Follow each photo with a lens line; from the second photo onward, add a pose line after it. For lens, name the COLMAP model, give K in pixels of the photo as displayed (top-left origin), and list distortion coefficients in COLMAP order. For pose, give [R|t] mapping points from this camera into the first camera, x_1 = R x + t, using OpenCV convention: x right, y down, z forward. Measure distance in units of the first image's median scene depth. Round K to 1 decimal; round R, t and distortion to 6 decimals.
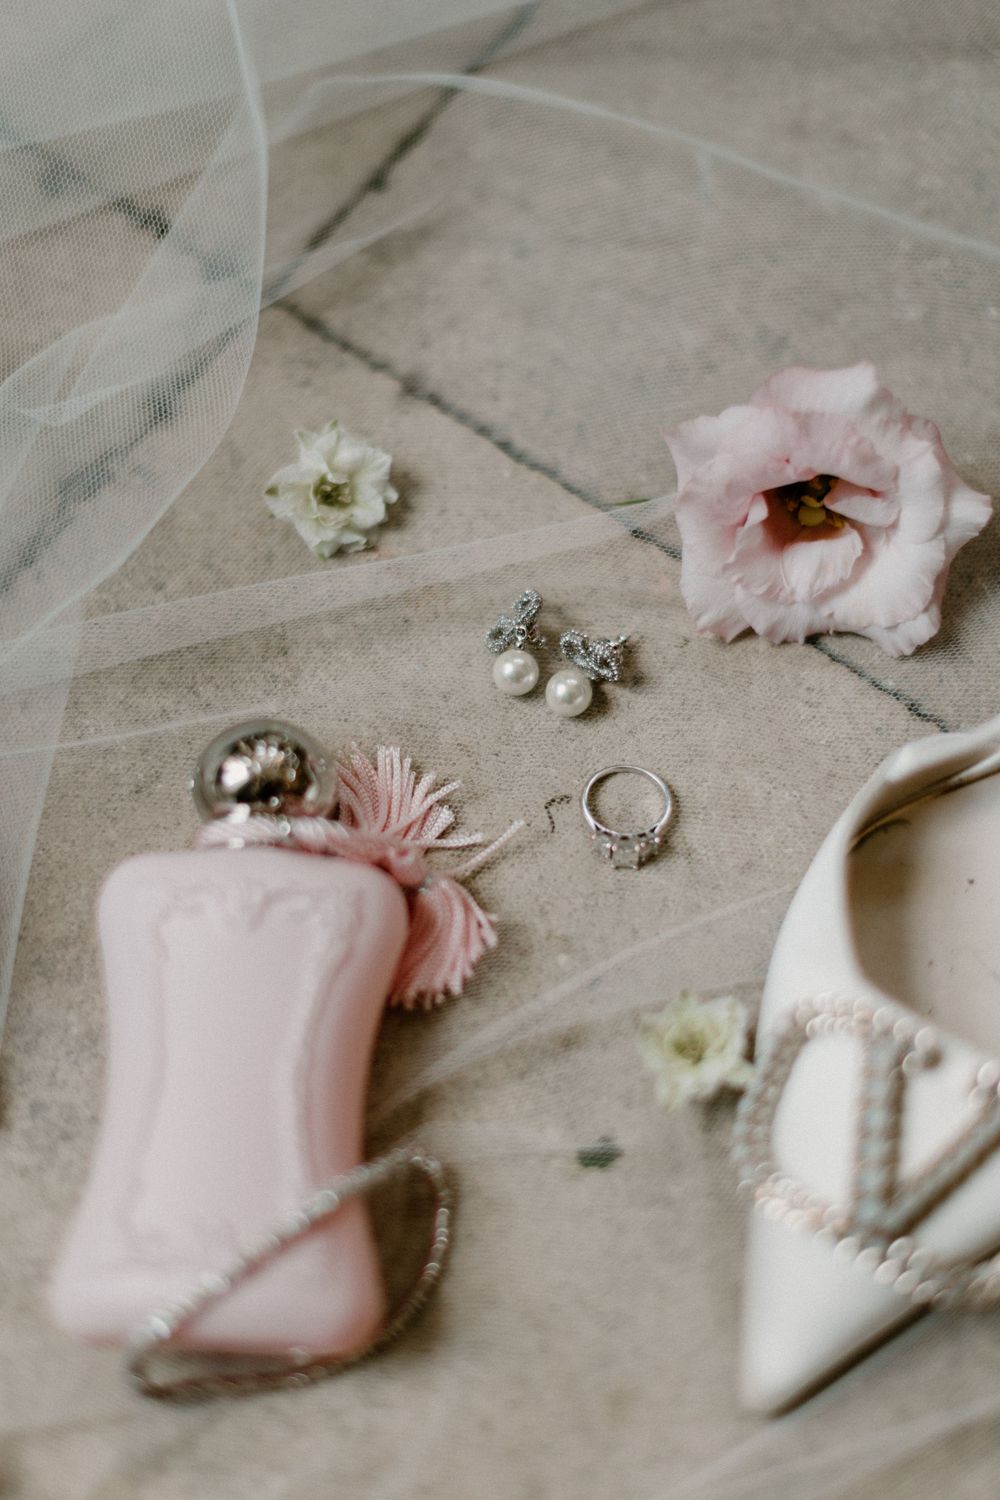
lens RADIAL K [[2320.5, 0, 500.0], [0, 2320.5, 750.0], [0, 0, 1]] dist [-0.024664, 0.007530]
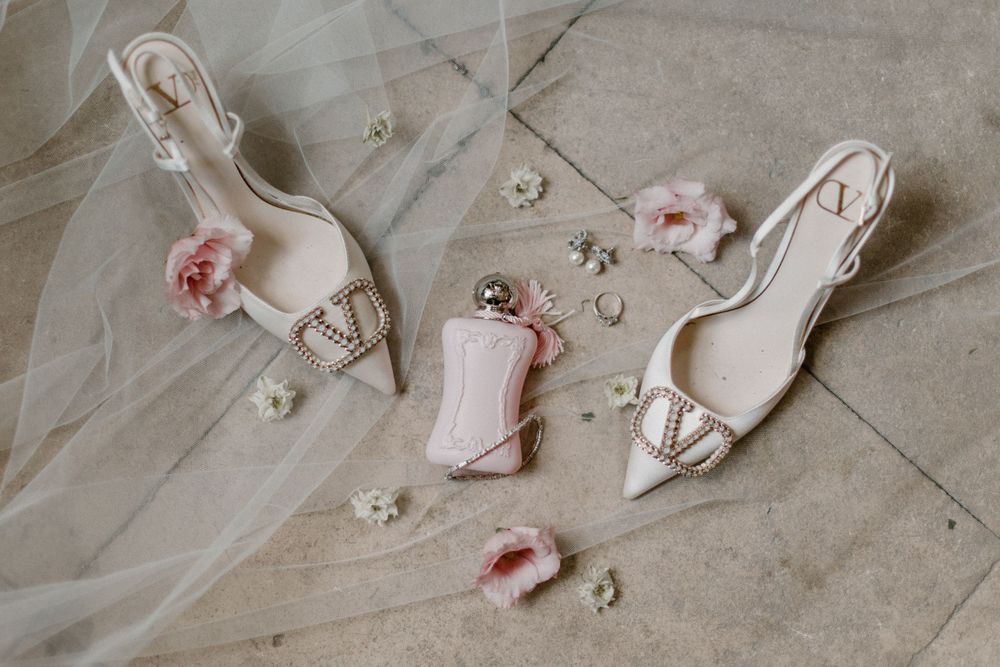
lens RADIAL K [[1461.1, 0, 500.0], [0, 1461.1, 333.5], [0, 0, 1]] dist [-0.008702, 0.088973]
pose [[0.995399, 0.086861, 0.040440, -0.164402], [-0.095069, 0.947880, 0.304115, -0.519910], [-0.011917, -0.306561, 0.951777, -0.874168]]
